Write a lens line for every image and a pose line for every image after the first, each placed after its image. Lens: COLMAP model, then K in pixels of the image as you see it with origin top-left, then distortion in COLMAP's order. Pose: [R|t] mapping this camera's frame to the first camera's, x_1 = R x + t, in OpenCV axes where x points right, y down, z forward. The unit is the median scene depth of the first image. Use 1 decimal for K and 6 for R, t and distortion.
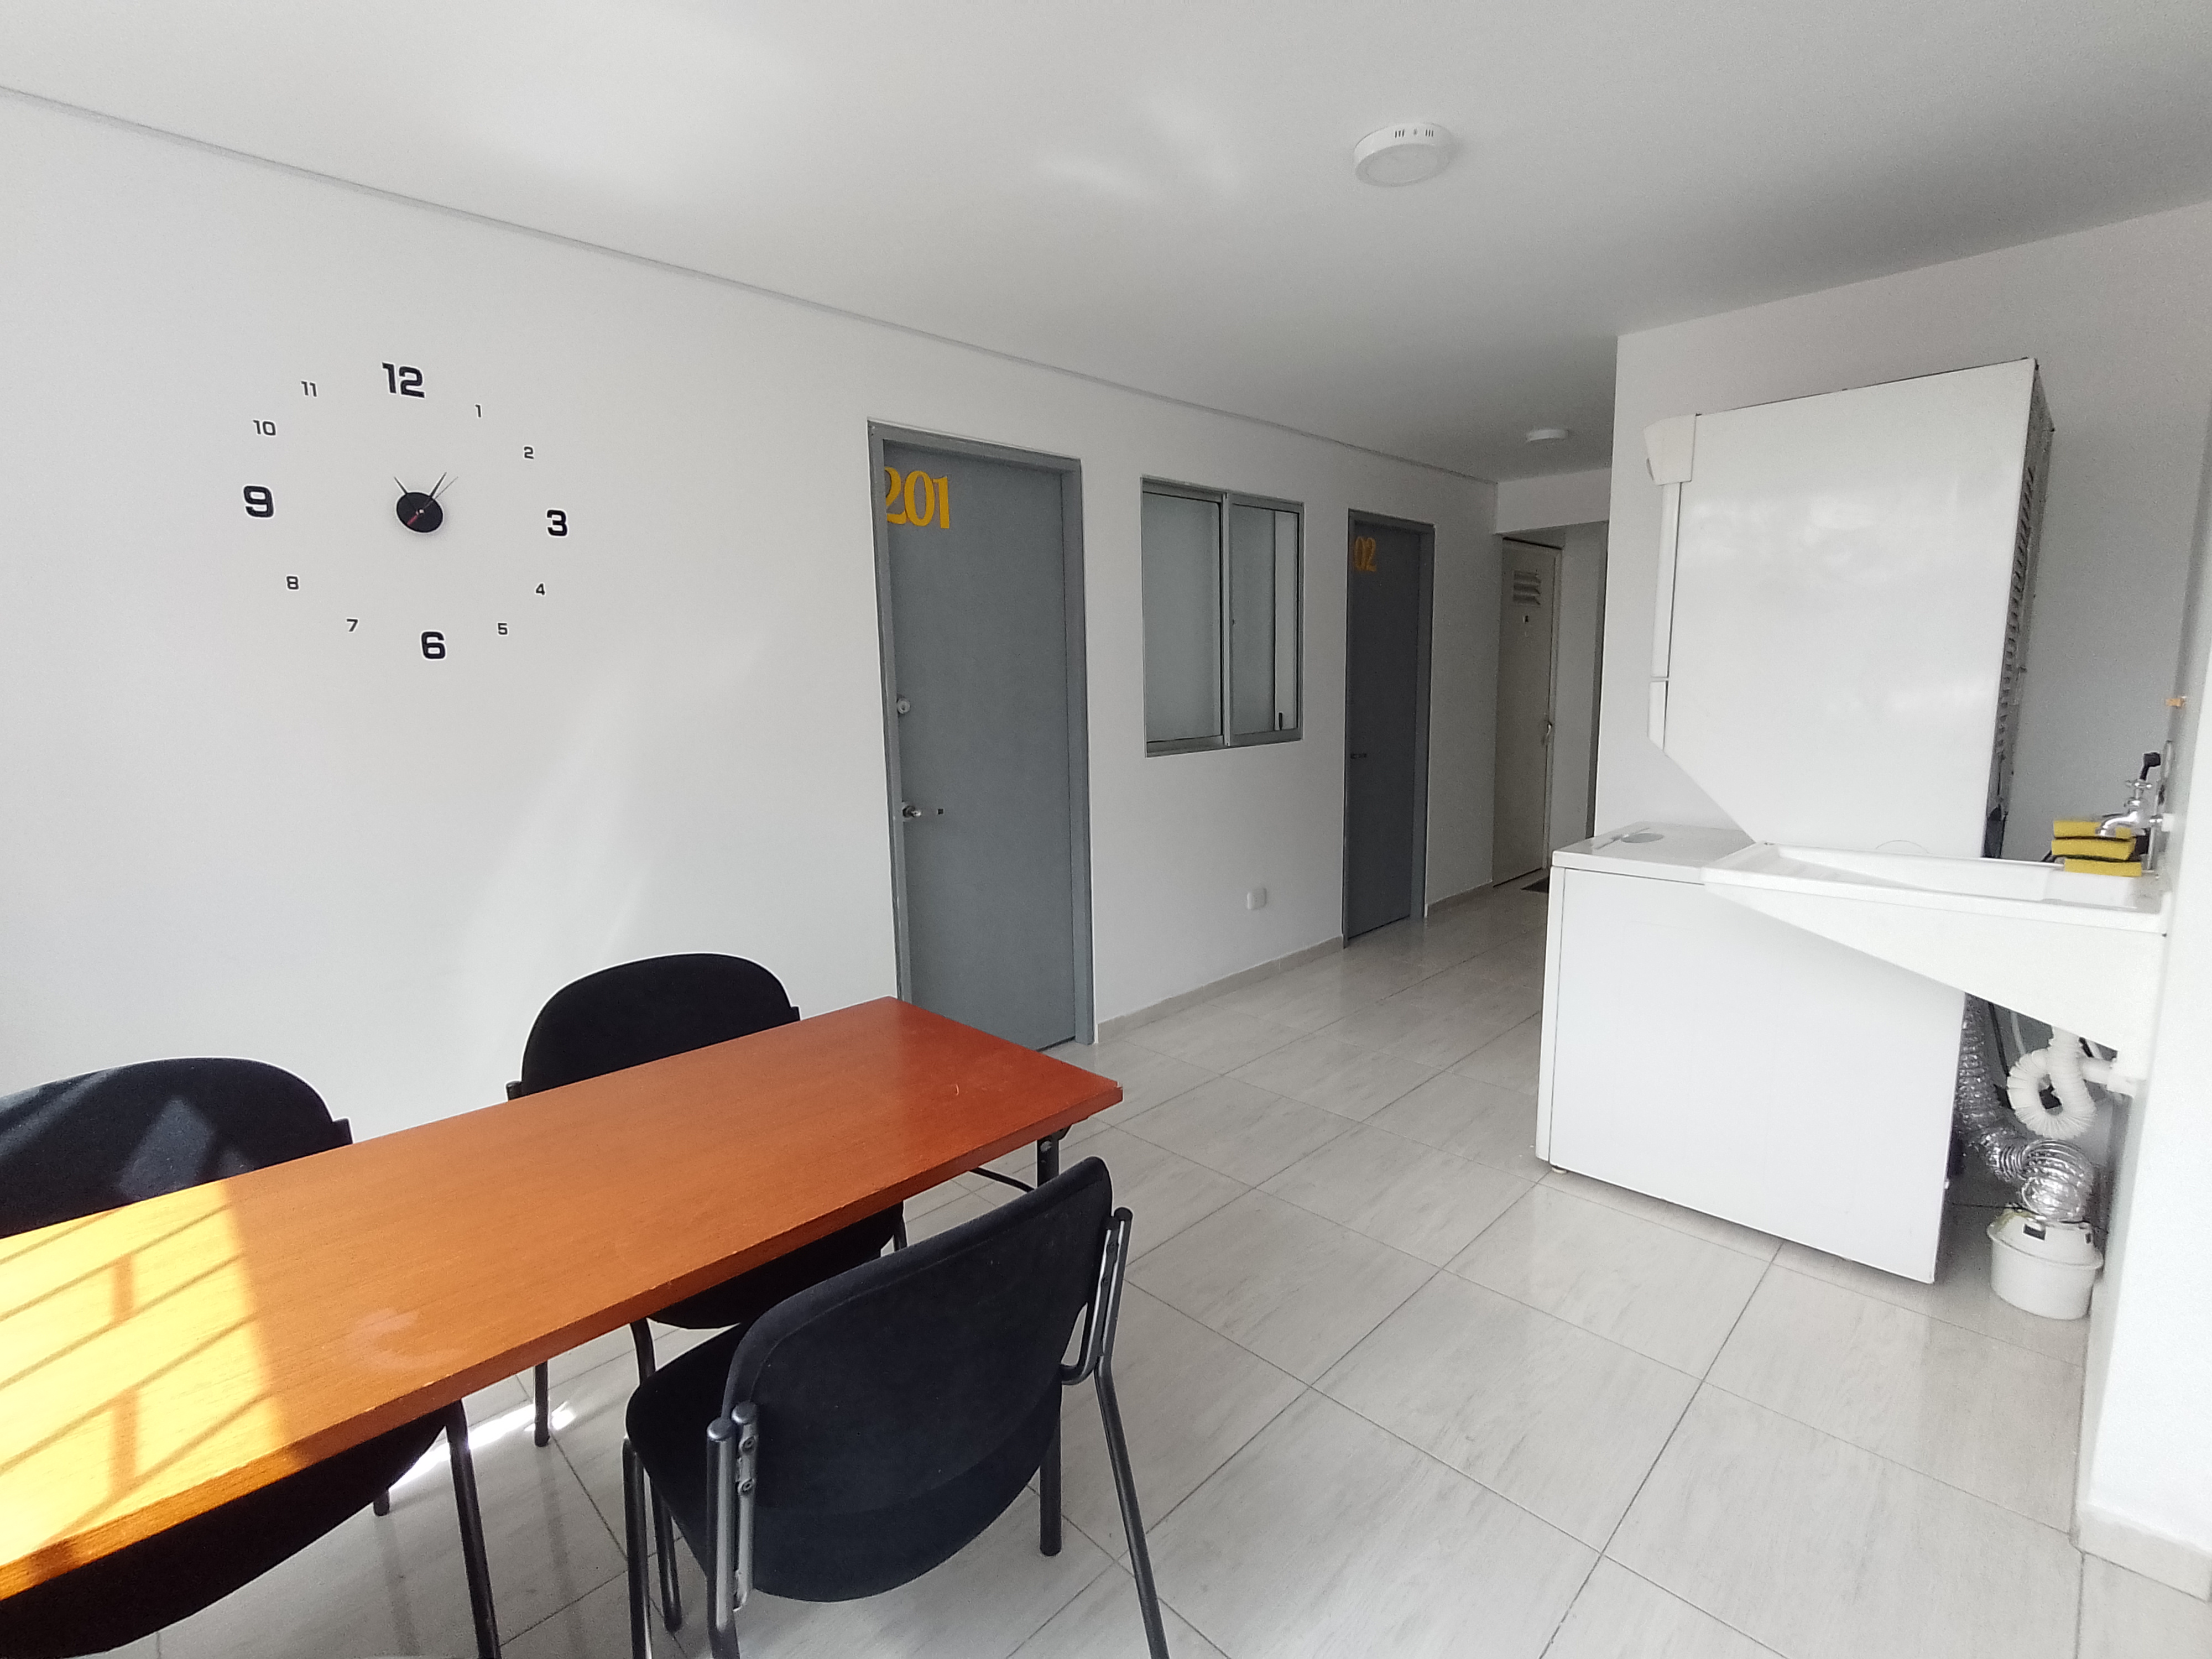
lens RADIAL K [[1010.7, 0, 1113.0], [0, 1010.7, 818.0], [0, 0, 1]] dist [0.001816, 0.000152]
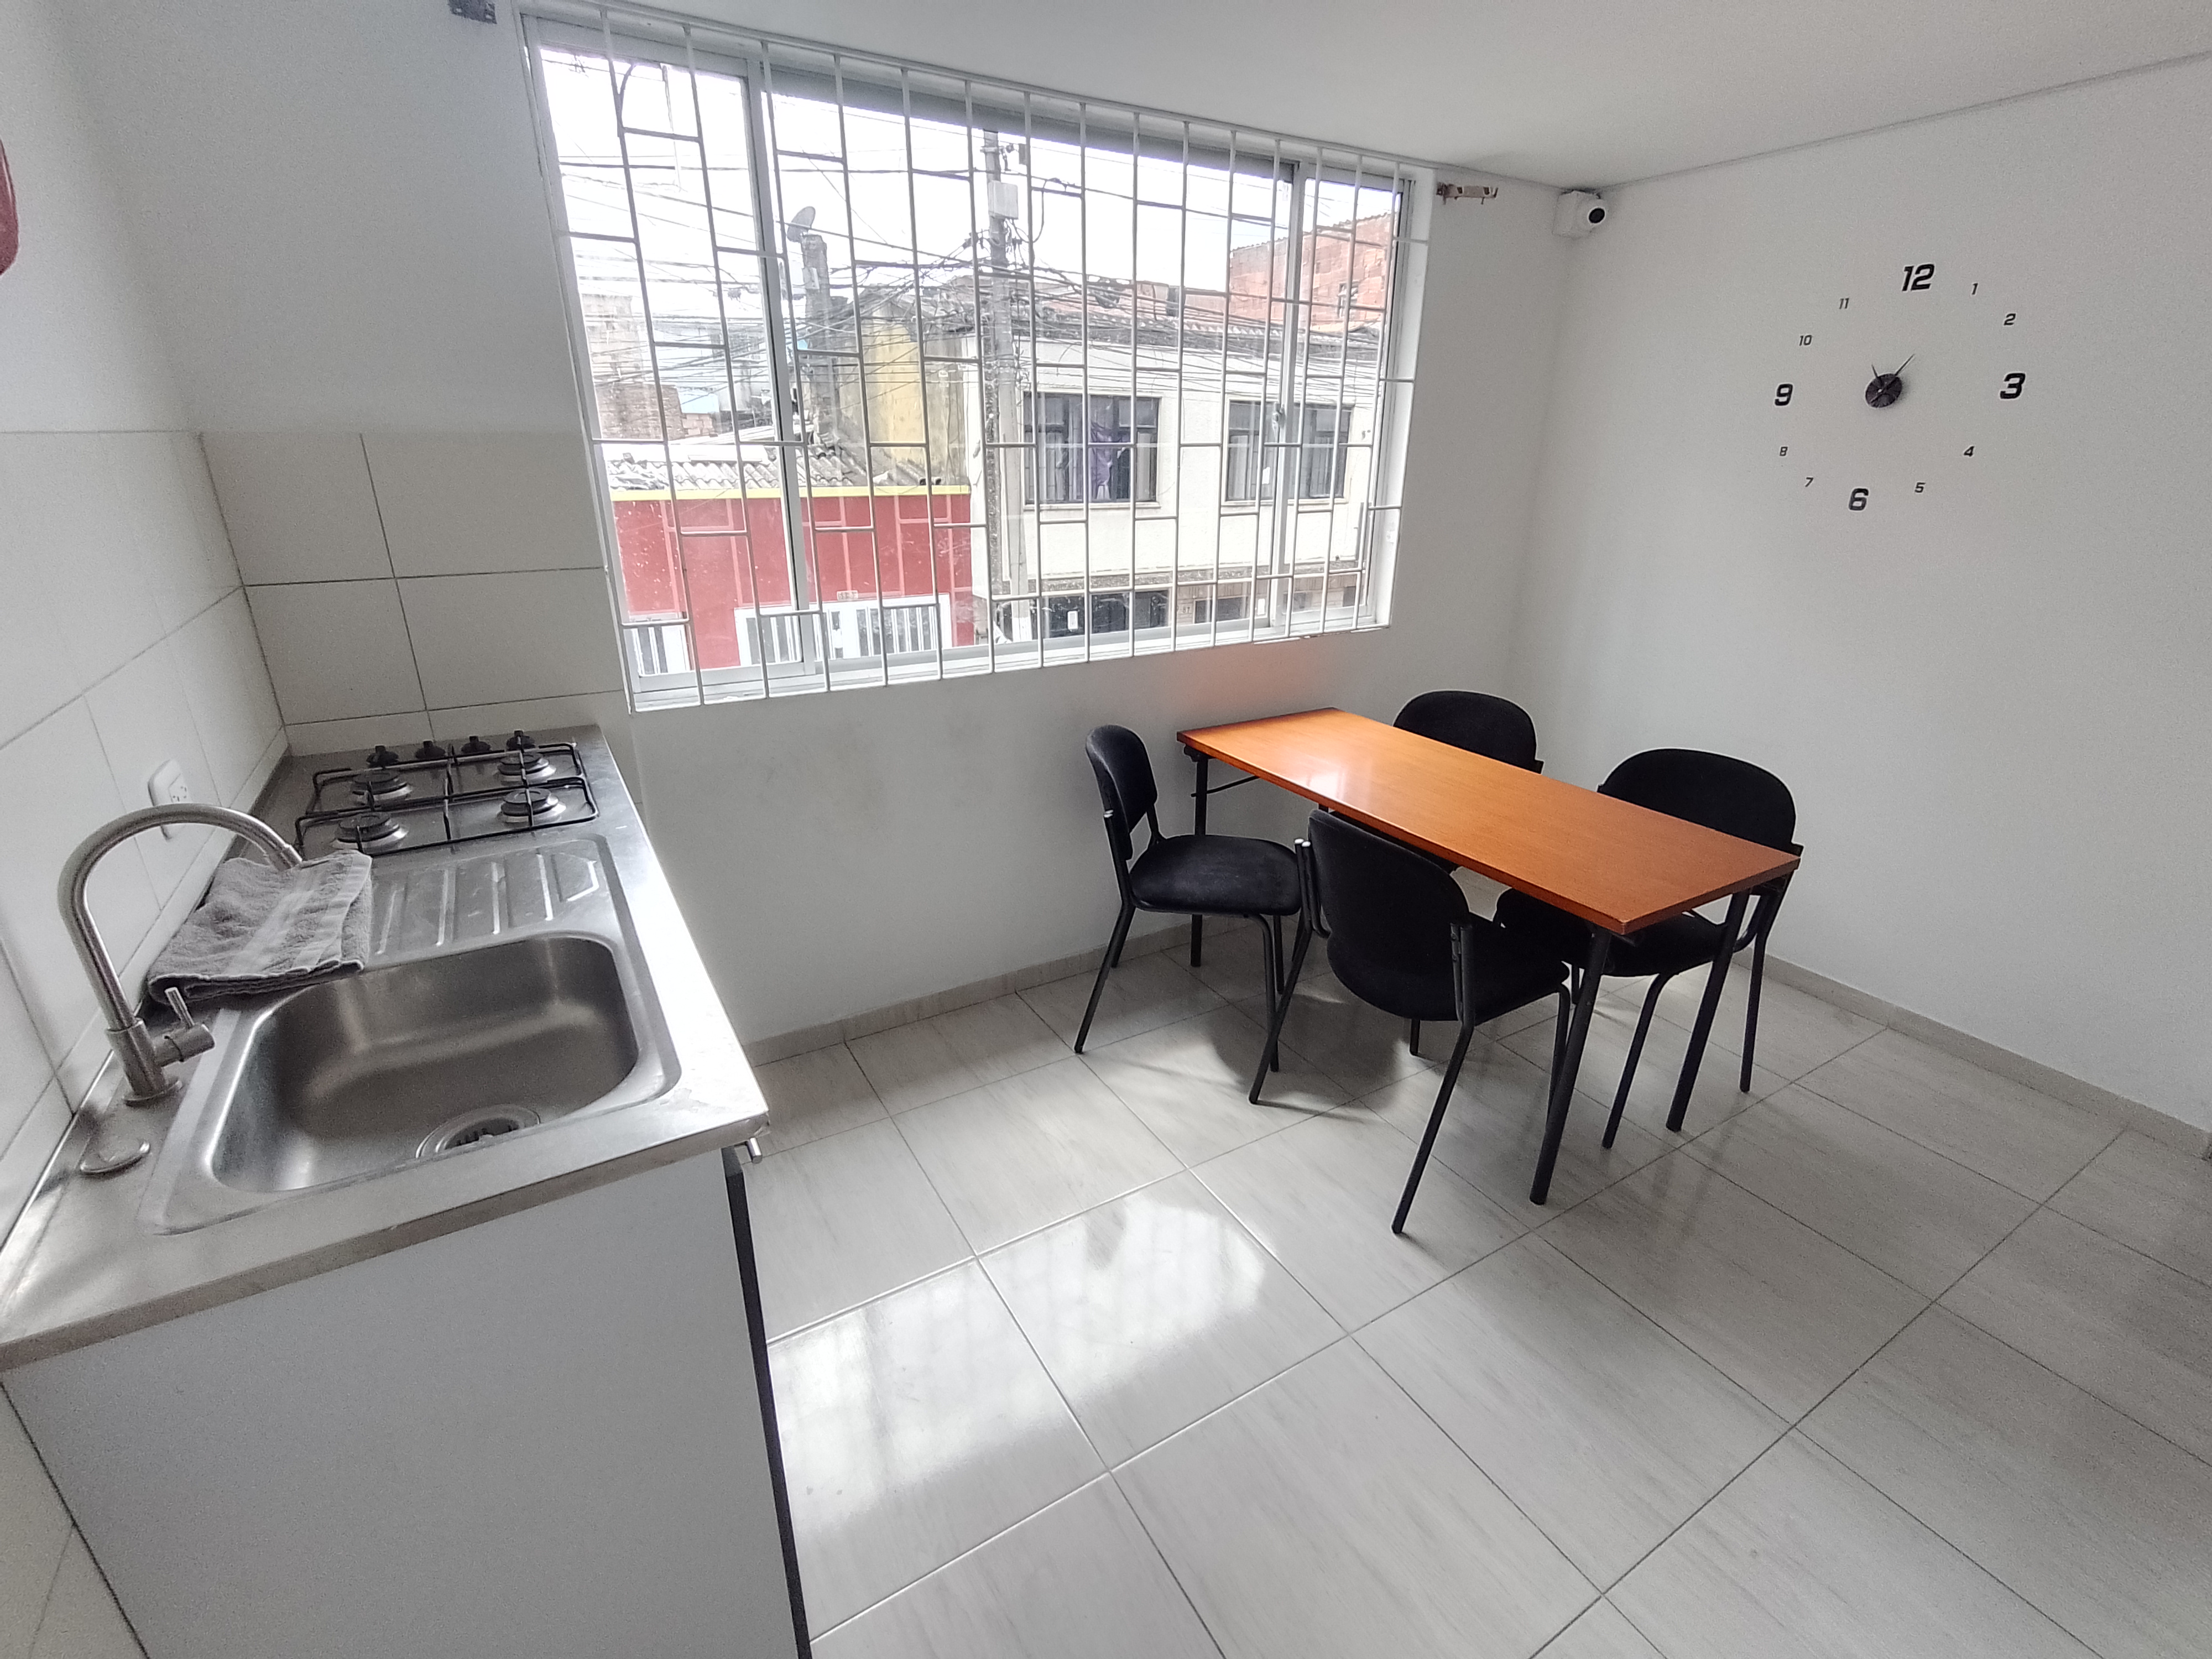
lens RADIAL K [[1010.7, 0, 1113.0], [0, 1010.7, 818.0], [0, 0, 1]] dist [0.001816, 0.000152]
pose [[-0.246437, 0.359188, -0.900141, 0.856880], [-0.144112, 0.904879, 0.400533, -0.183080], [0.958384, 0.228427, -0.171233, 0.408439]]
